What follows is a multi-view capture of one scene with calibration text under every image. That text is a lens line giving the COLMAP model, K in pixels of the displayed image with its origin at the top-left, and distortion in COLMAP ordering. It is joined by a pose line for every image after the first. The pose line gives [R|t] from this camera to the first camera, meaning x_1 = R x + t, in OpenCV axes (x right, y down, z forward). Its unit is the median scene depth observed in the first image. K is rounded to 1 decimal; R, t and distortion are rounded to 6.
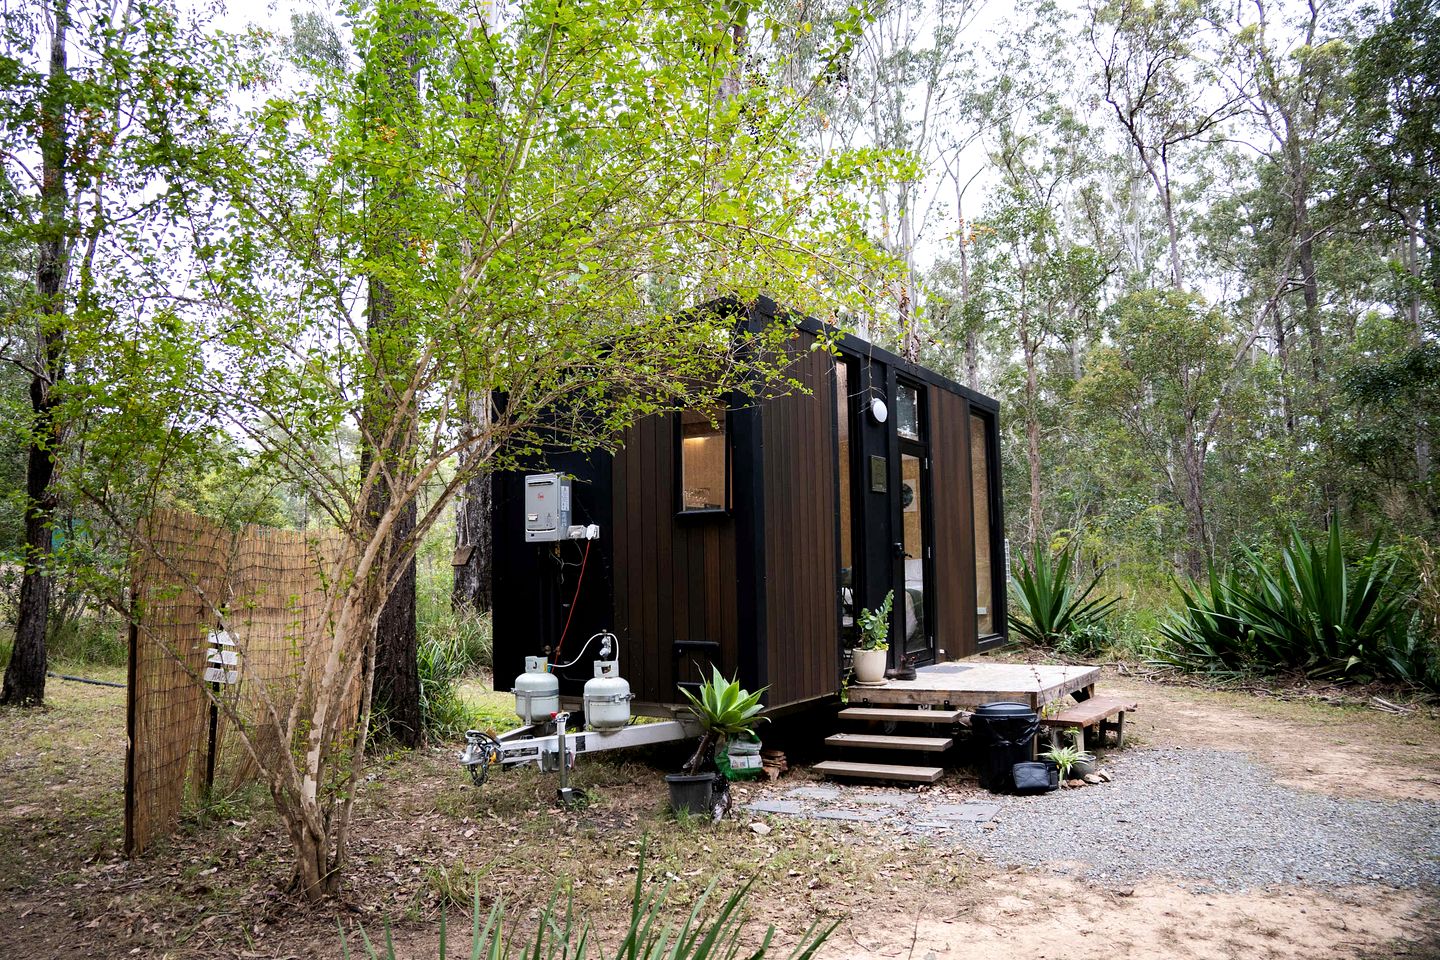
lens RADIAL K [[1036.0, 0, 725.6], [0, 1036.0, 478.2], [0, 0, 1]] dist [-0.167339, 0.134792]
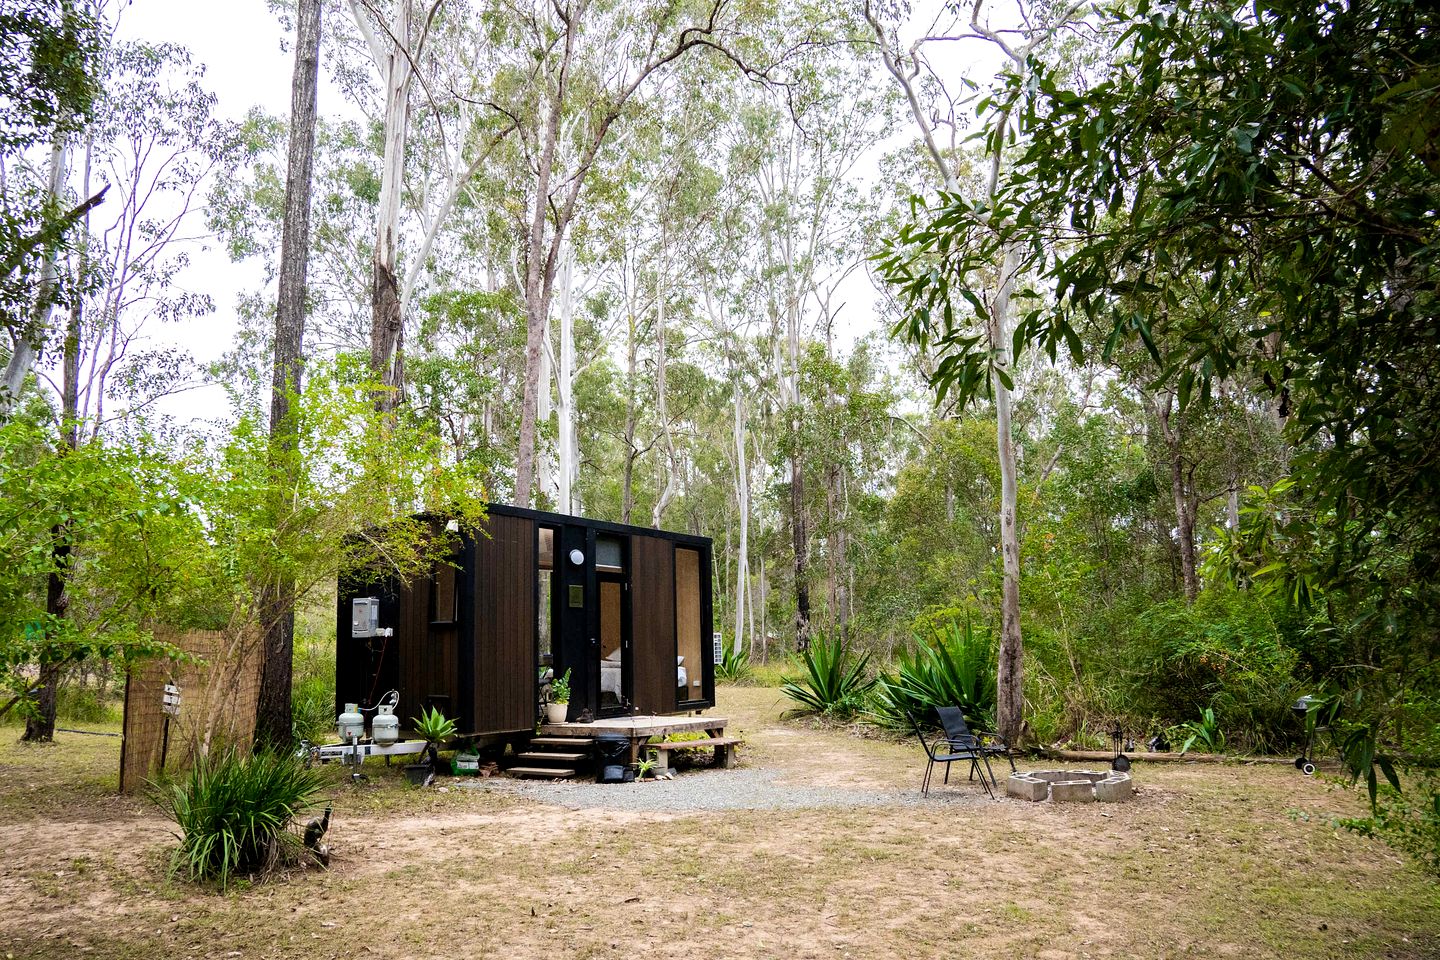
lens RADIAL K [[1038.5, 0, 720.0], [0, 1038.5, 480.0], [0, 0, 1]] dist [-0.169613, 0.136514]
pose [[0.999742, 0.002613, 0.022580, 0.409187], [-0.000945, 0.997290, -0.073558, -0.082193], [-0.022711, 0.073518, 0.997035, -0.777587]]
